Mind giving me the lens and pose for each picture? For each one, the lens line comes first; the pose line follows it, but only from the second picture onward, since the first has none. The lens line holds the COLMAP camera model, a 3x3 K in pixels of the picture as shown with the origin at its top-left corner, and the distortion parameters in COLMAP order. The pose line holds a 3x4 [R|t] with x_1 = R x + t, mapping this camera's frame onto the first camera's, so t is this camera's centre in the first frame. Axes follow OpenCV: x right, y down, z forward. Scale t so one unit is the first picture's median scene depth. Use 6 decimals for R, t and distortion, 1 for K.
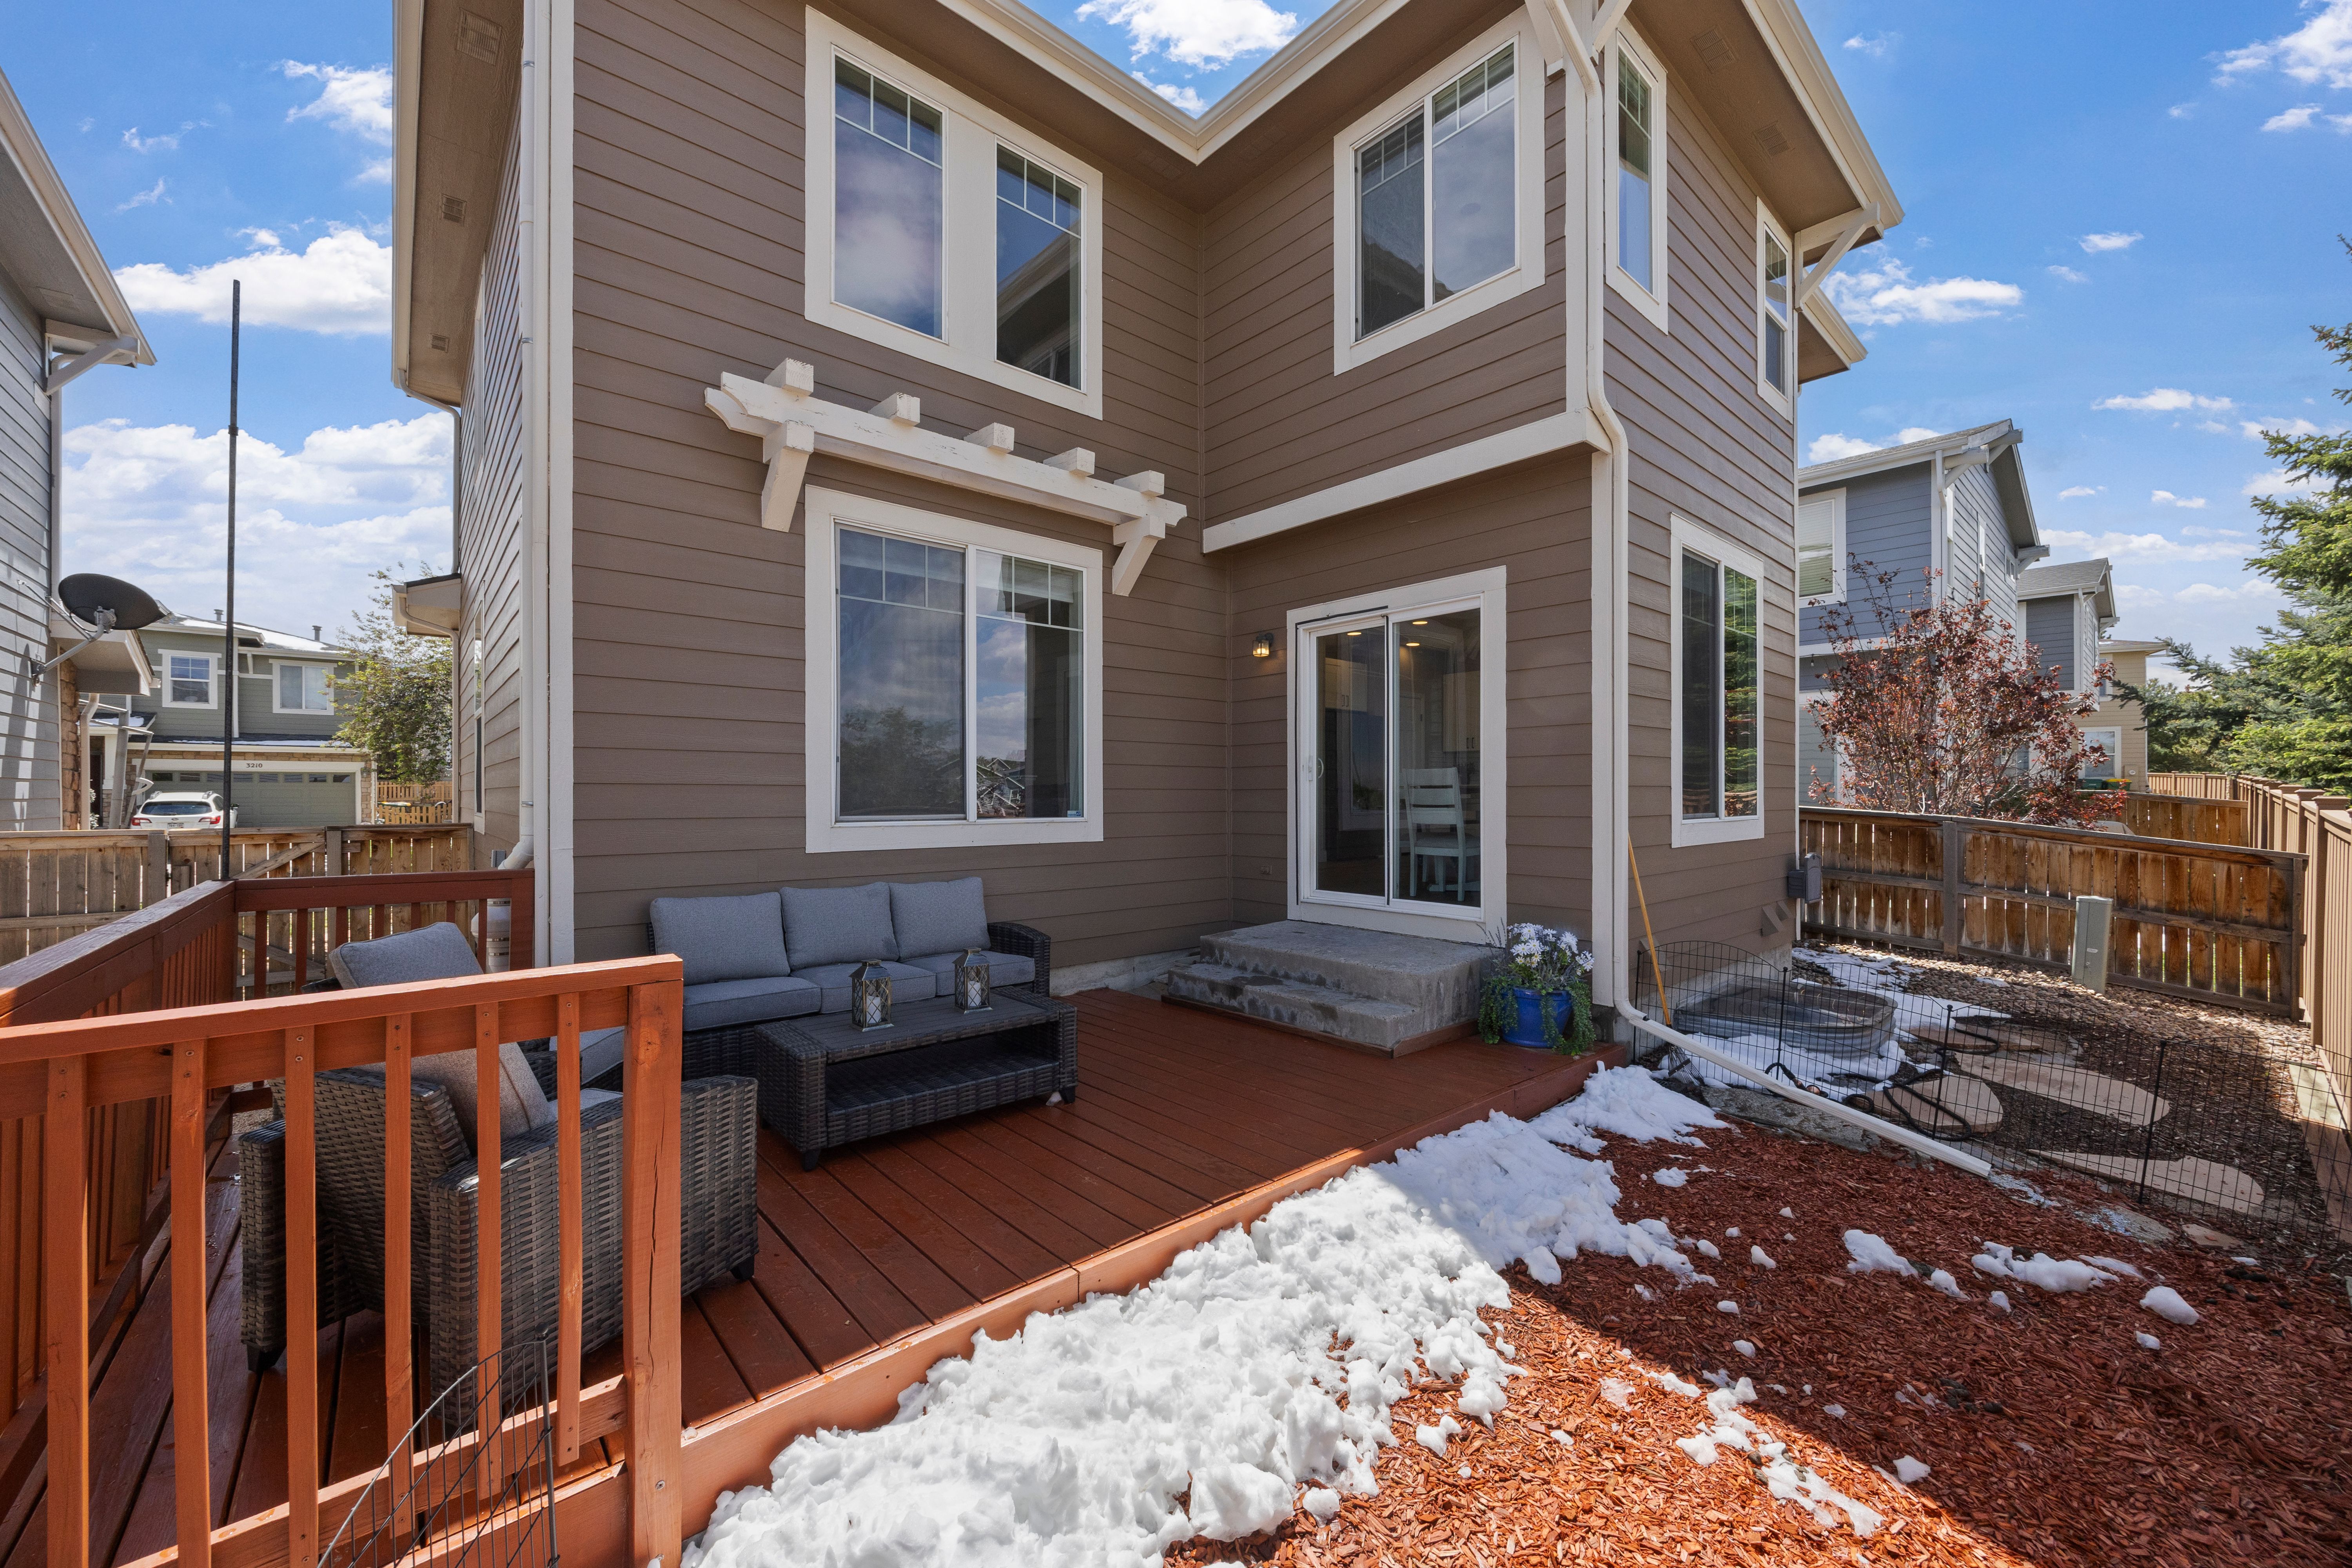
lens RADIAL K [[954.7, 0, 1166.2], [0, 954.7, 783.2], [0, 0, 1]] dist [0.022824, 0.000040]
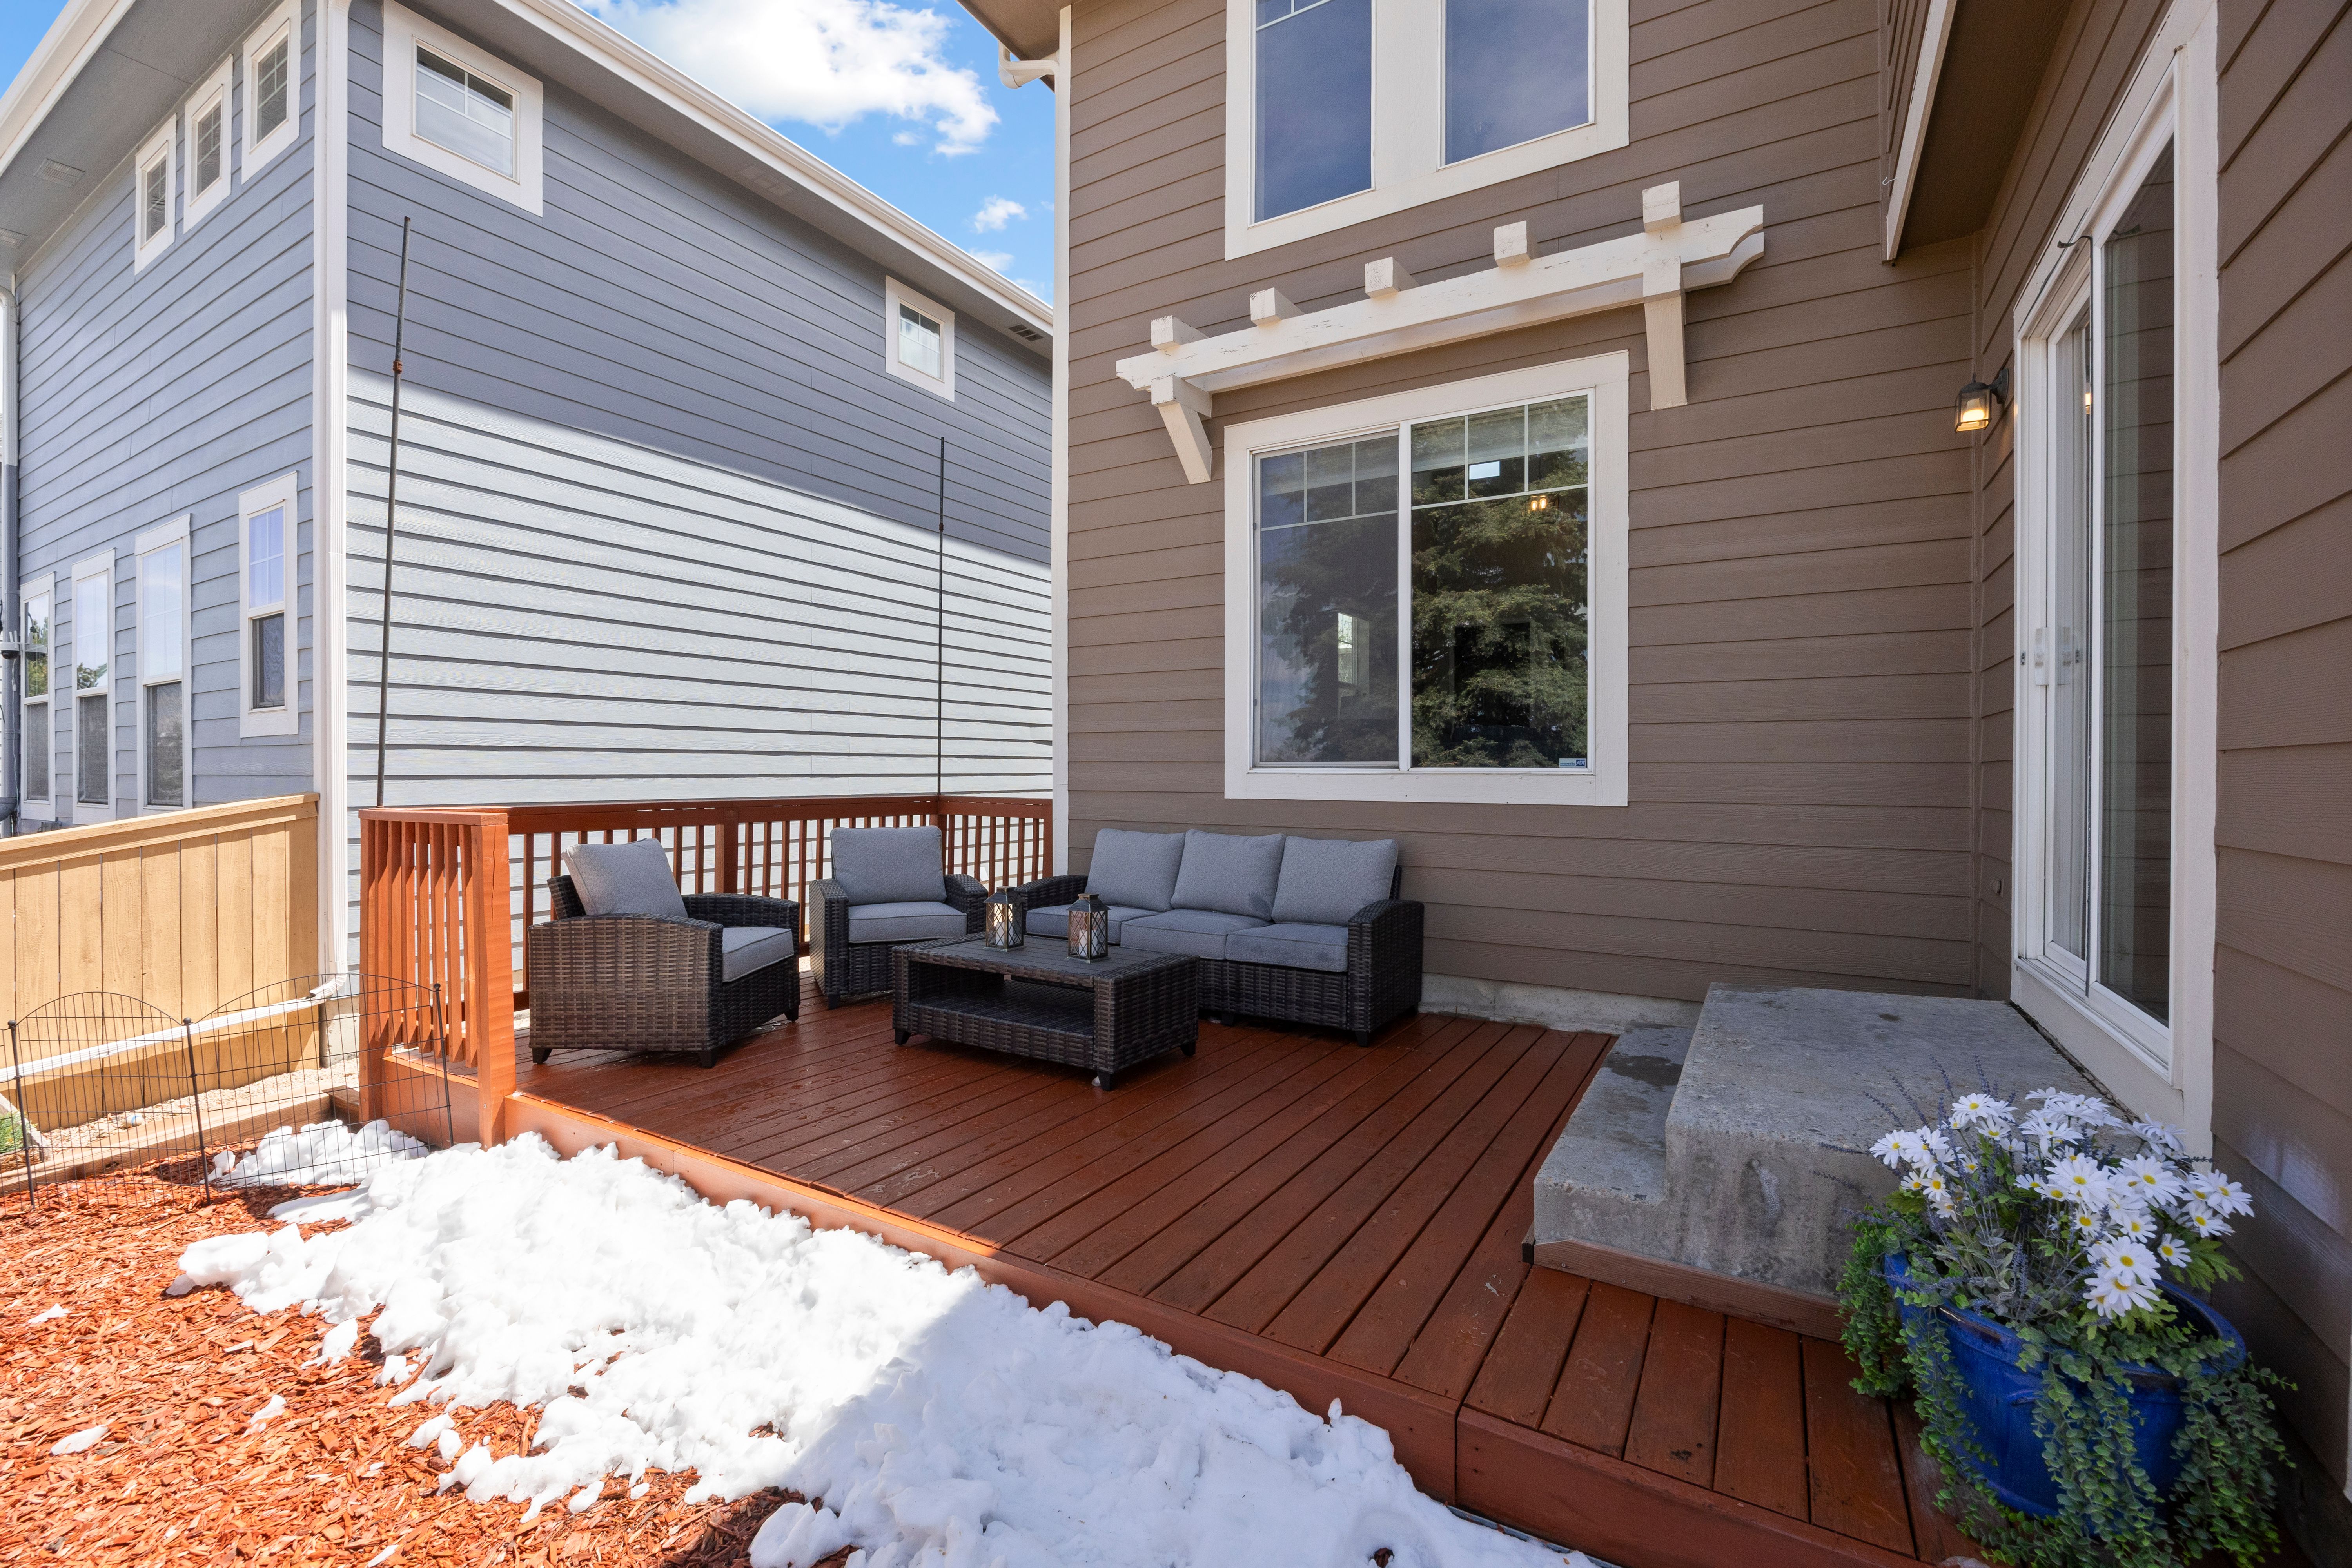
lens RADIAL K [[1006.4, 0, 1176.0], [0, 1006.4, 784.0], [0, 0, 1]] dist [-0.009831, -0.000097]
pose [[0.277788, 0.010206, -0.960588, 0.619659], [0.006213, 0.999904, 0.012421, 0.044958], [0.960622, -0.009419, 0.277698, 0.663196]]
